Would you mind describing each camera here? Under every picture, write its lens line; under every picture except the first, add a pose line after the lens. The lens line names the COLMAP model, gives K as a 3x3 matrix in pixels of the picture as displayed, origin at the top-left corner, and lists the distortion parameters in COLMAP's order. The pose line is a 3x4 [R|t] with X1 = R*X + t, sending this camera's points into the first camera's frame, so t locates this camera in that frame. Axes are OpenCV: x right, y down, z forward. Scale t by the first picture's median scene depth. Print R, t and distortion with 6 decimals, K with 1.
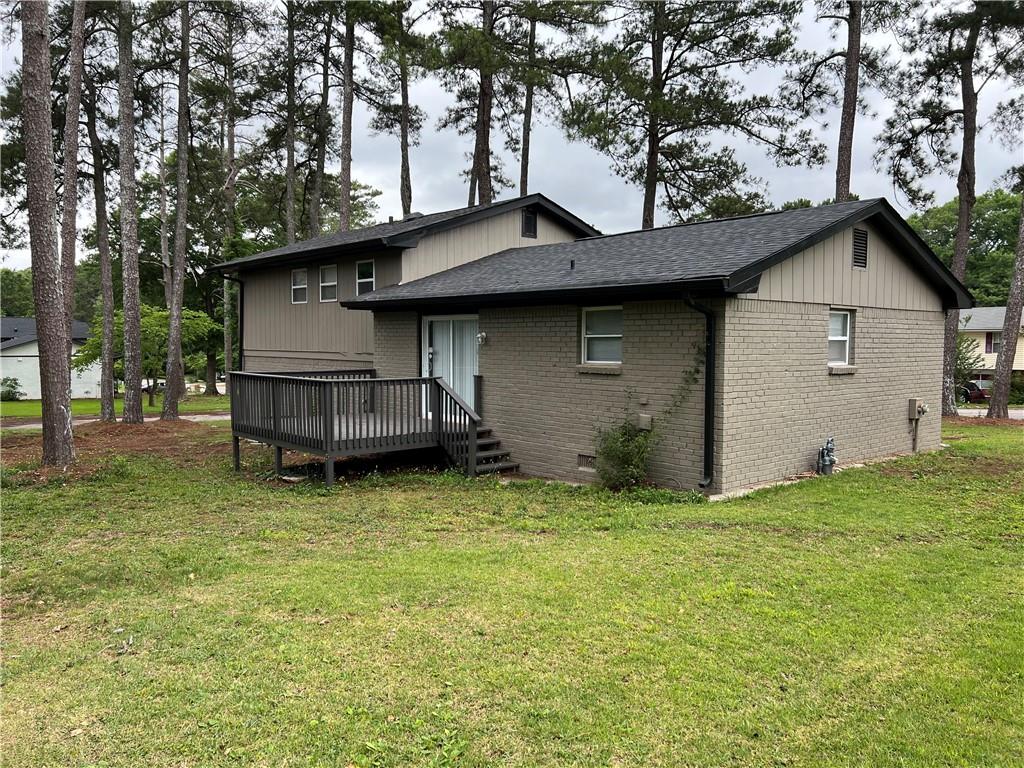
lens RADIAL K [[769.8, 0, 573.0], [0, 769.8, 390.1], [0, 0, 1]] dist [0.040740, -0.032092]
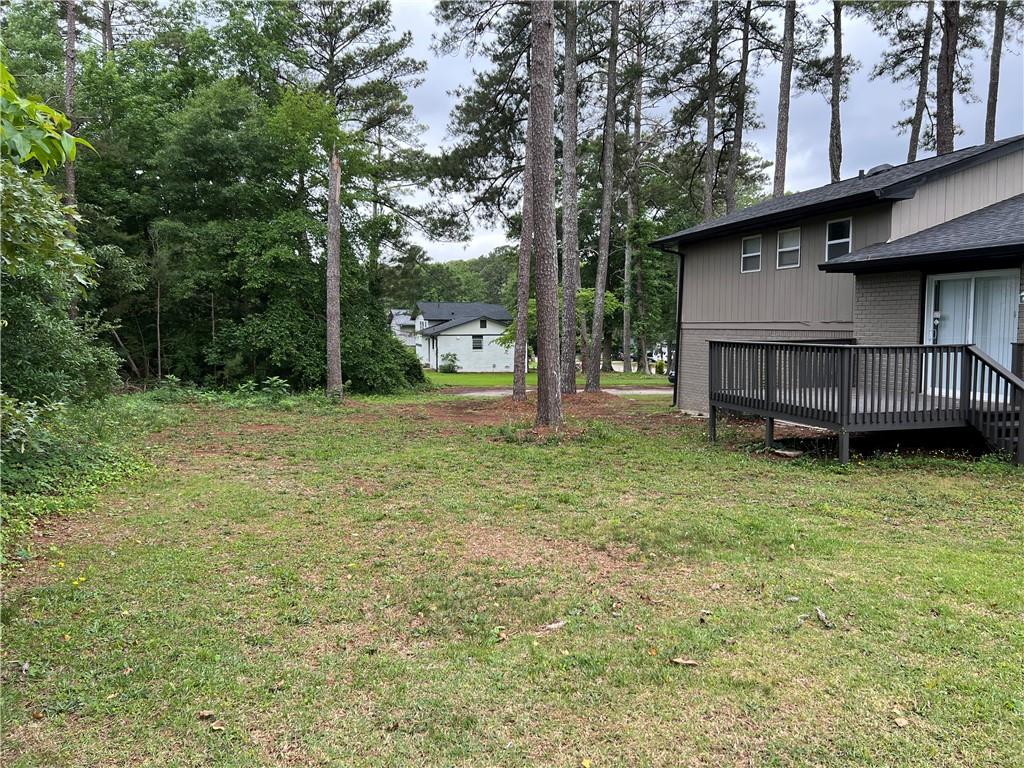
lens RADIAL K [[760.2, 0, 512.0], [0, 760.2, 384.0], [0, 0, 1]] dist [0.057477, -0.059280]
pose [[0.900386, 0.025737, -0.434330, -0.204876], [-0.024079, 0.999667, 0.009319, 0.024384], [0.434425, 0.002068, 0.900706, 0.023004]]
